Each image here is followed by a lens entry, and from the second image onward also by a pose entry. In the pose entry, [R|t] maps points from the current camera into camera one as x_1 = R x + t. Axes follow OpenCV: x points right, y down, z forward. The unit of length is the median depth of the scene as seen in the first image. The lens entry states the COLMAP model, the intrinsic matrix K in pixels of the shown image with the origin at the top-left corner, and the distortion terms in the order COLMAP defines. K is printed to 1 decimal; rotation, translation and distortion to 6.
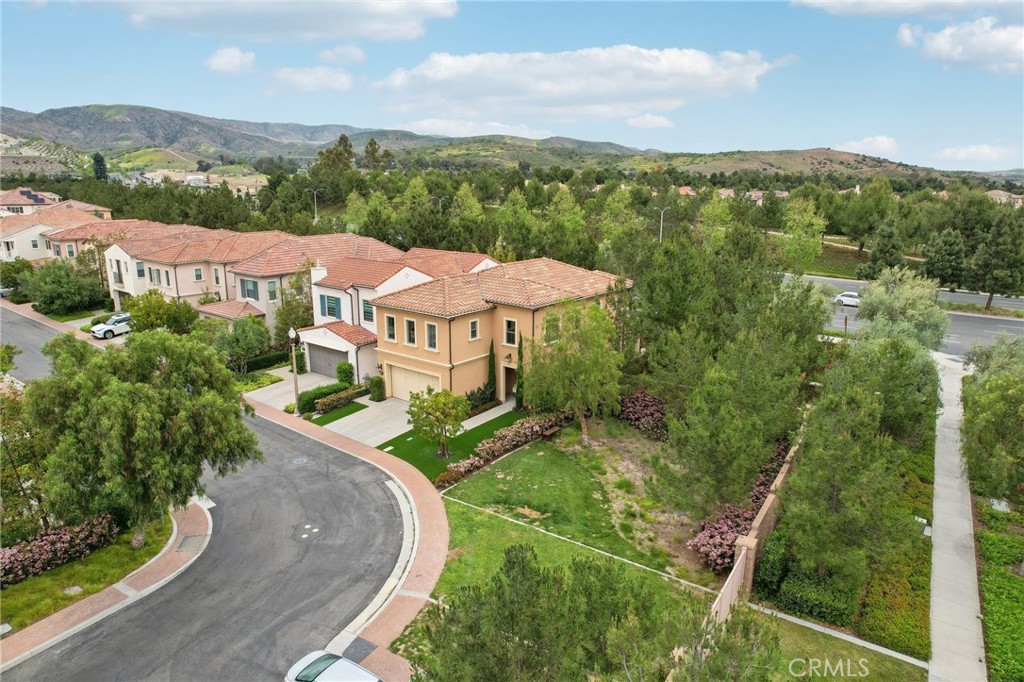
lens RADIAL K [[660.3, 0, 520.6], [0, 660.3, 346.7], [0, 0, 1]] dist [-0.045030, 0.001601]
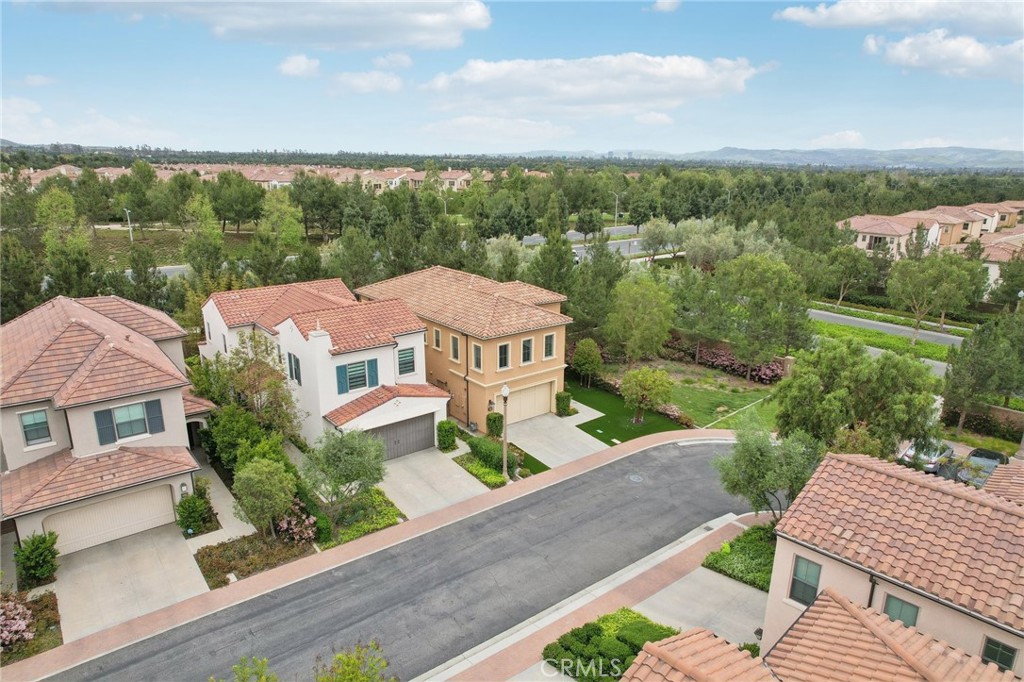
lens RADIAL K [[655.6, 0, 514.4], [0, 655.6, 342.7], [0, 0, 1]] dist [-0.071308, 0.062031]
pose [[0.232421, -0.272282, 0.933725, -1.065820], [0.232952, 0.947657, 0.218358, -0.249220], [-0.944306, 0.166762, 0.283684, 0.703692]]
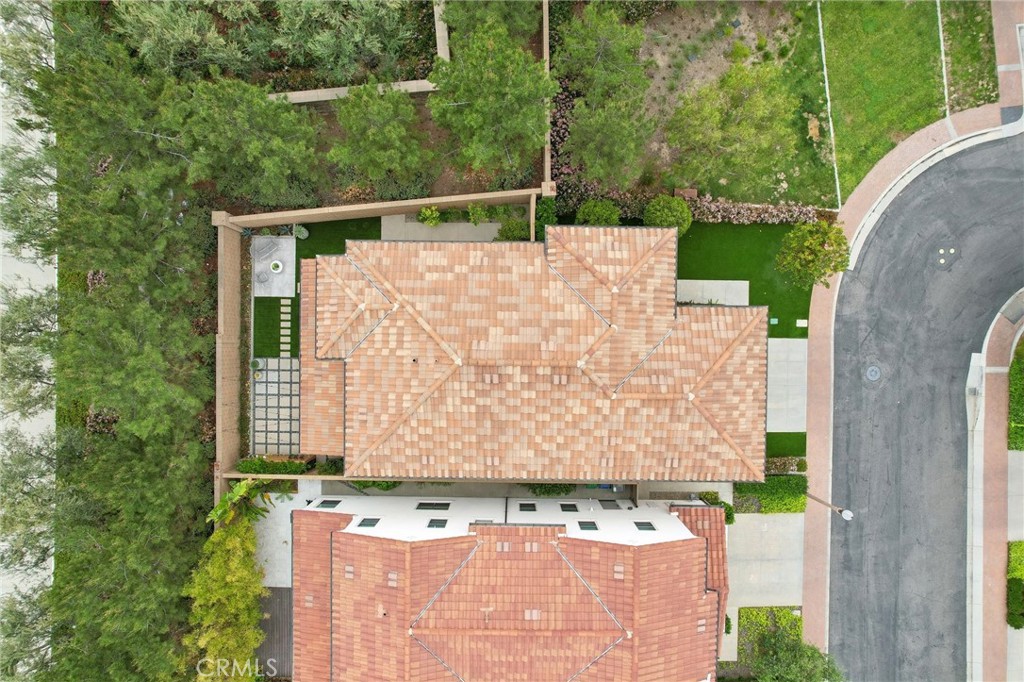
lens RADIAL K [[655.6, 0, 514.4], [0, 655.6, 342.7], [0, 0, 1]] dist [-0.071308, 0.062031]
pose [[-0.605106, -0.796143, 0.001693, 0.021813], [0.206519, -0.154910, 0.966102, -0.717987], [-0.768893, 0.584944, 0.258155, 0.939215]]
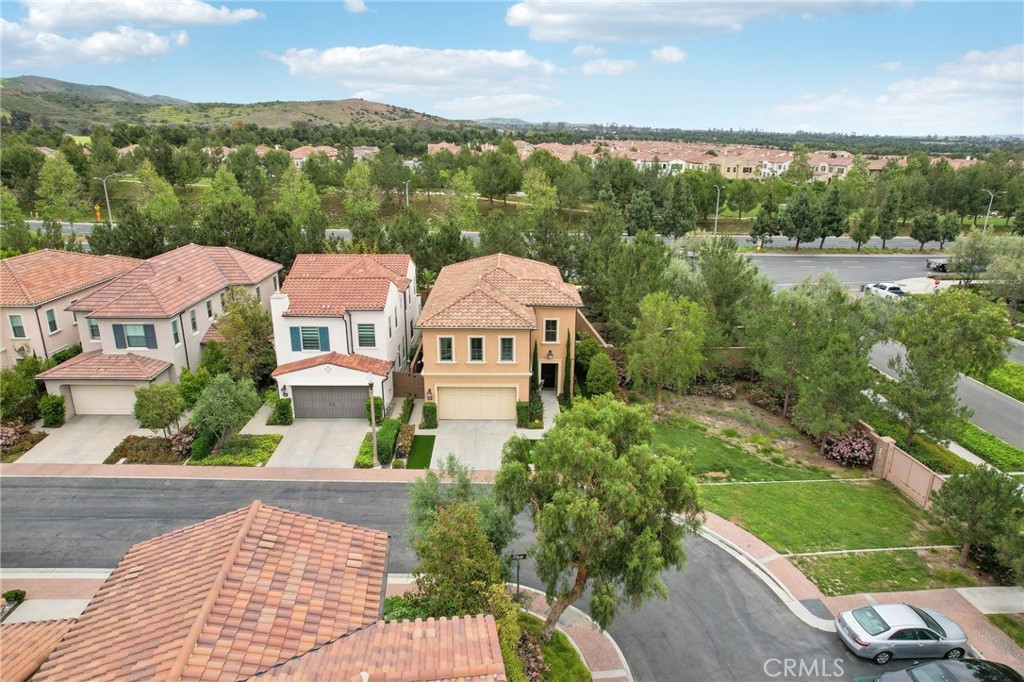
lens RADIAL K [[655.6, 0, 514.4], [0, 655.6, 342.7], [0, 0, 1]] dist [-0.071308, 0.062031]
pose [[0.780708, -0.193927, 0.594043, -0.671387], [0.151146, 0.981002, 0.121611, -0.136367], [-0.606341, -0.005155, 0.795188, 0.186791]]
